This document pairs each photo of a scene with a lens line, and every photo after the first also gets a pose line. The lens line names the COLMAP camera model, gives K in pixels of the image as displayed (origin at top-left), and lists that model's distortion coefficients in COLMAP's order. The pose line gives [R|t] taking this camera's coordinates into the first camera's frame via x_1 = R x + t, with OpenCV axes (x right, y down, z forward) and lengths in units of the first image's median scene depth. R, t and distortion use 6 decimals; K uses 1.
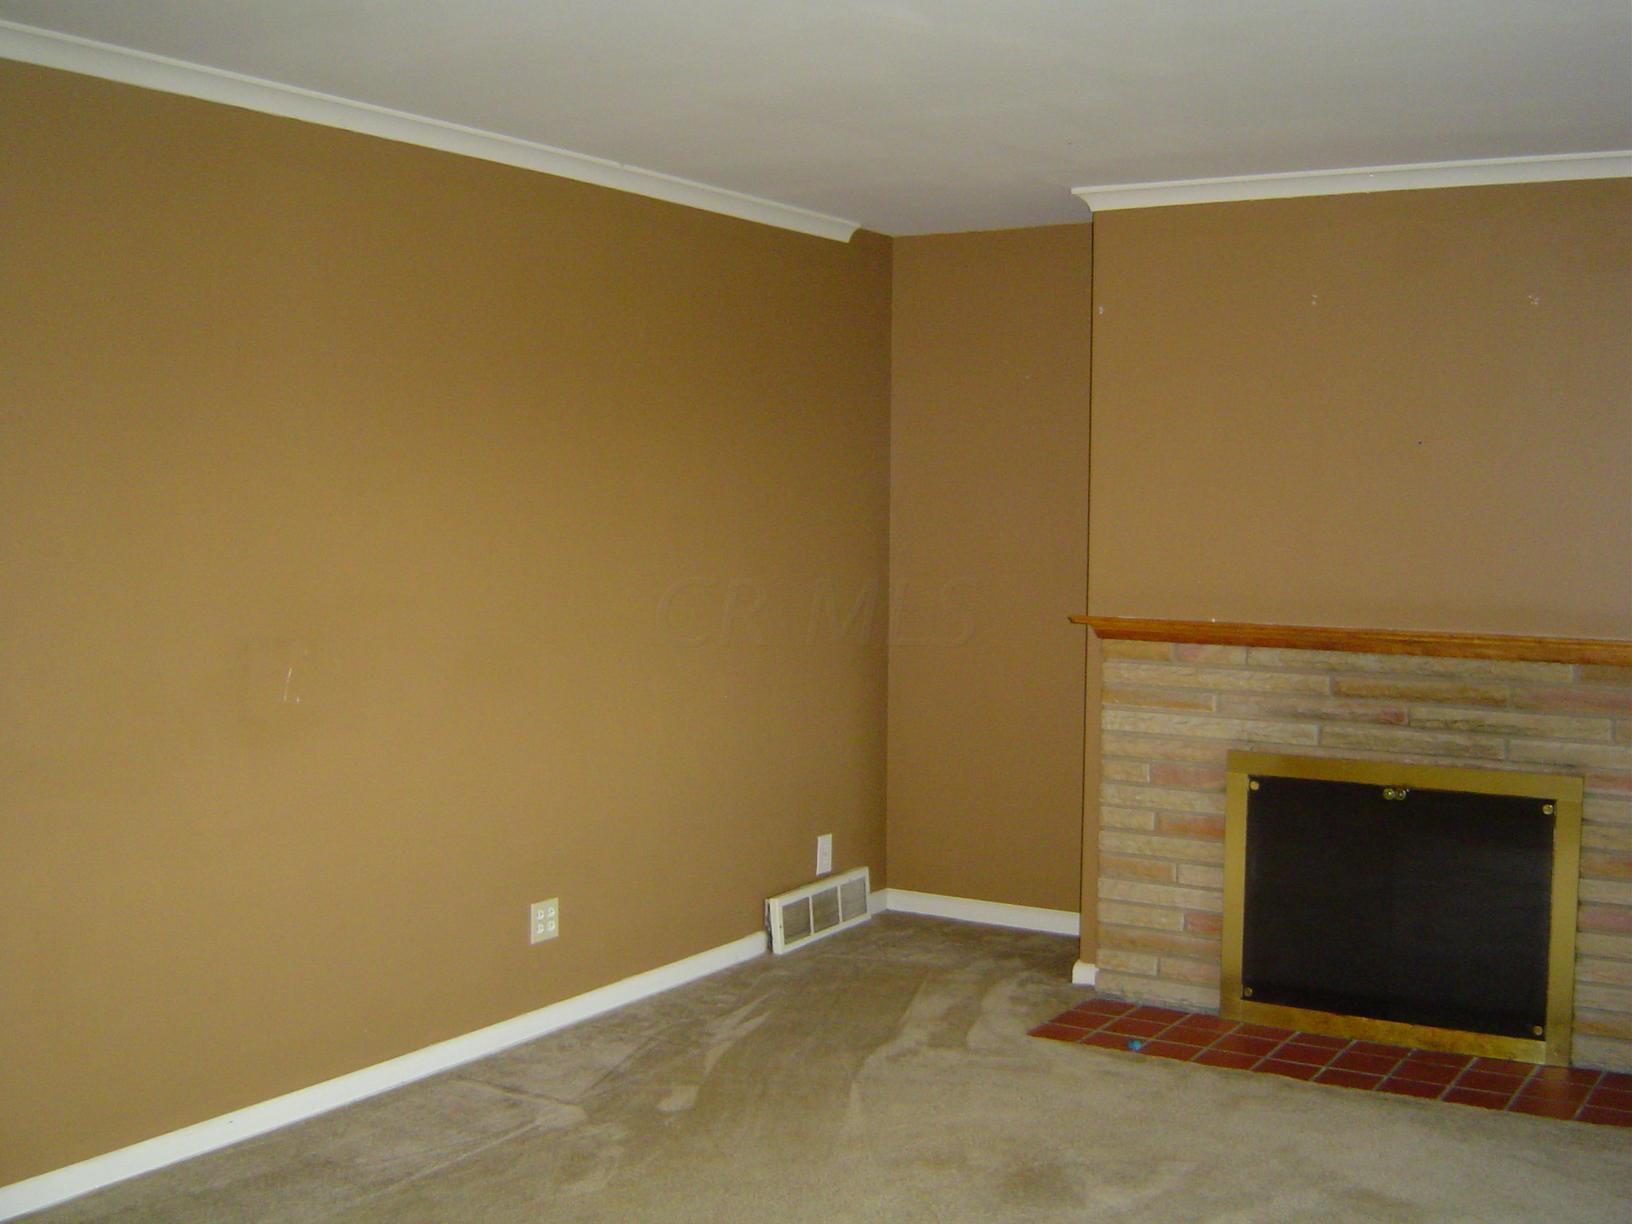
lens RADIAL K [[1922.3, 0, 812.2], [0, 1922.3, 603.6], [0, 0, 1]] dist [-0.123279, 0.000000]
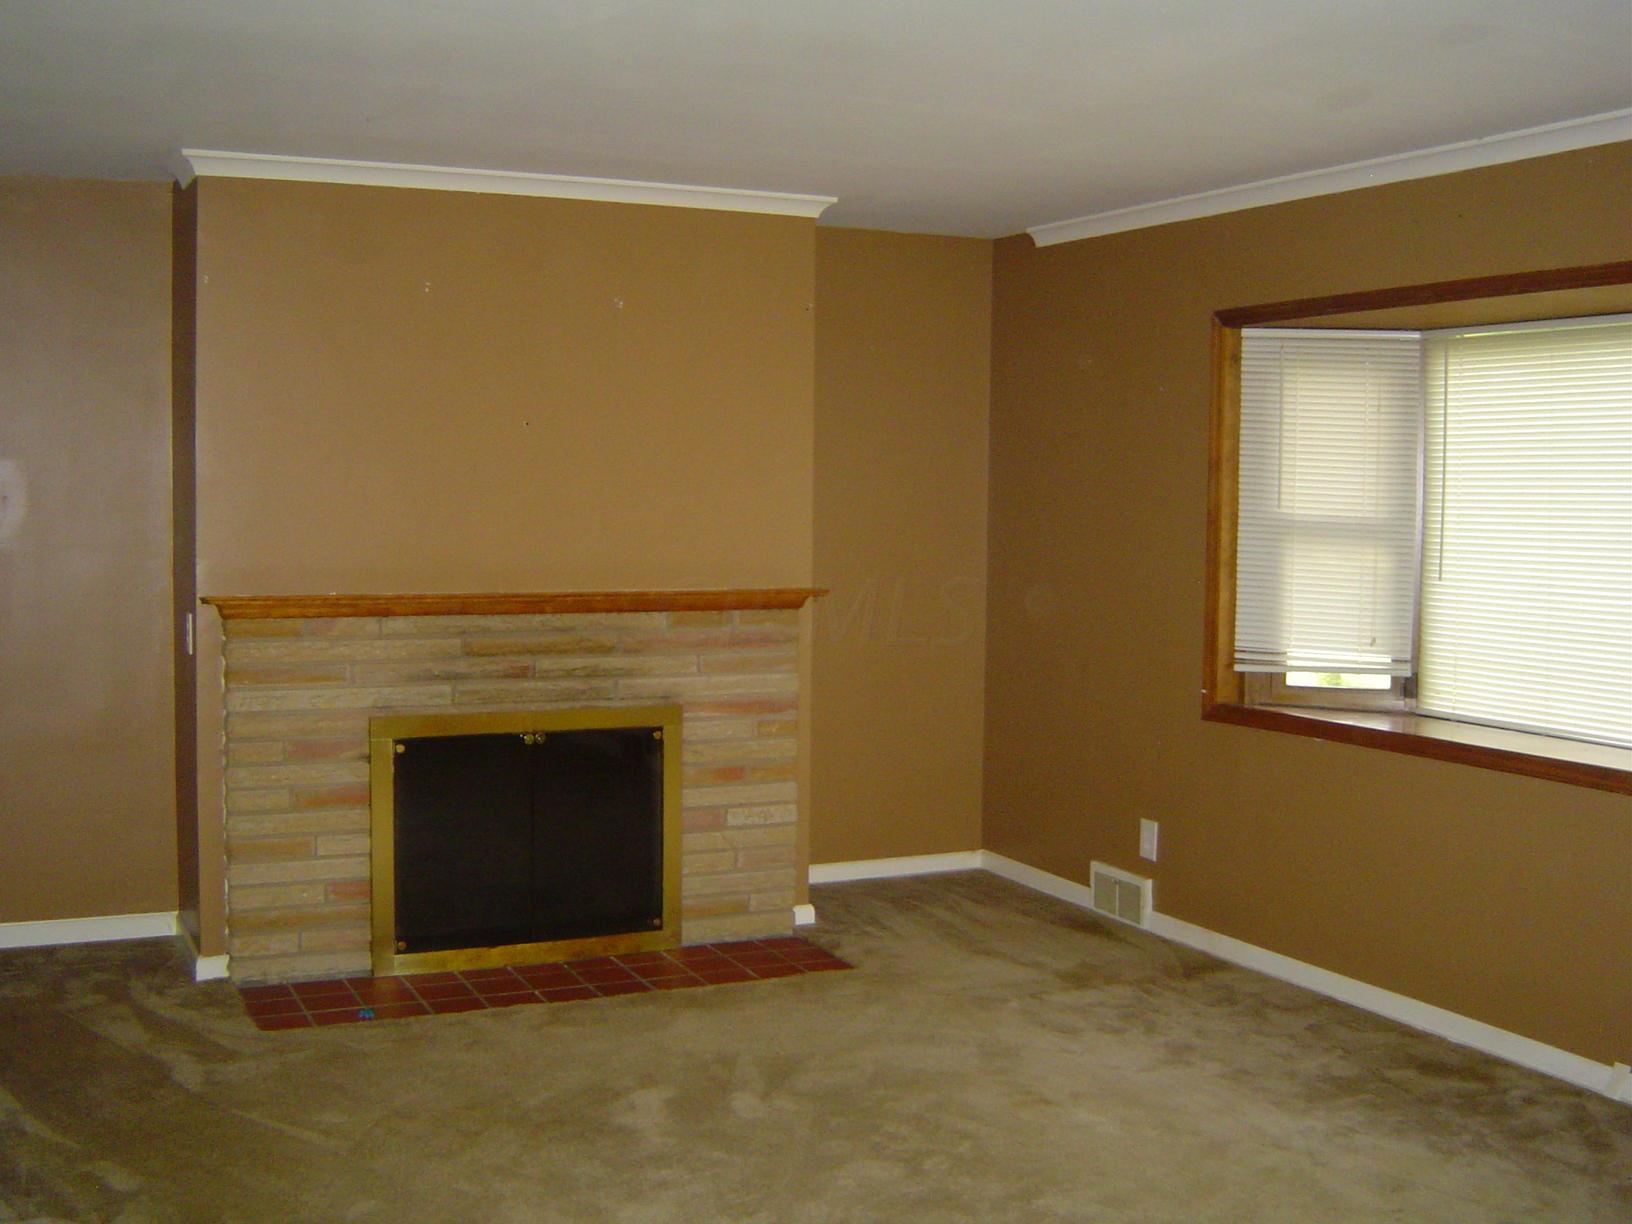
lens RADIAL K [[1922.3, 0, 804.8], [0, 1922.3, 602.0], [0, 0, 1]] dist [-0.123279, 0.000000]
pose [[0.532345, -0.054432, 0.844776, -0.540522], [0.041541, 0.998408, 0.038154, -0.015930], [-0.845508, 0.014782, 0.533758, 0.255724]]
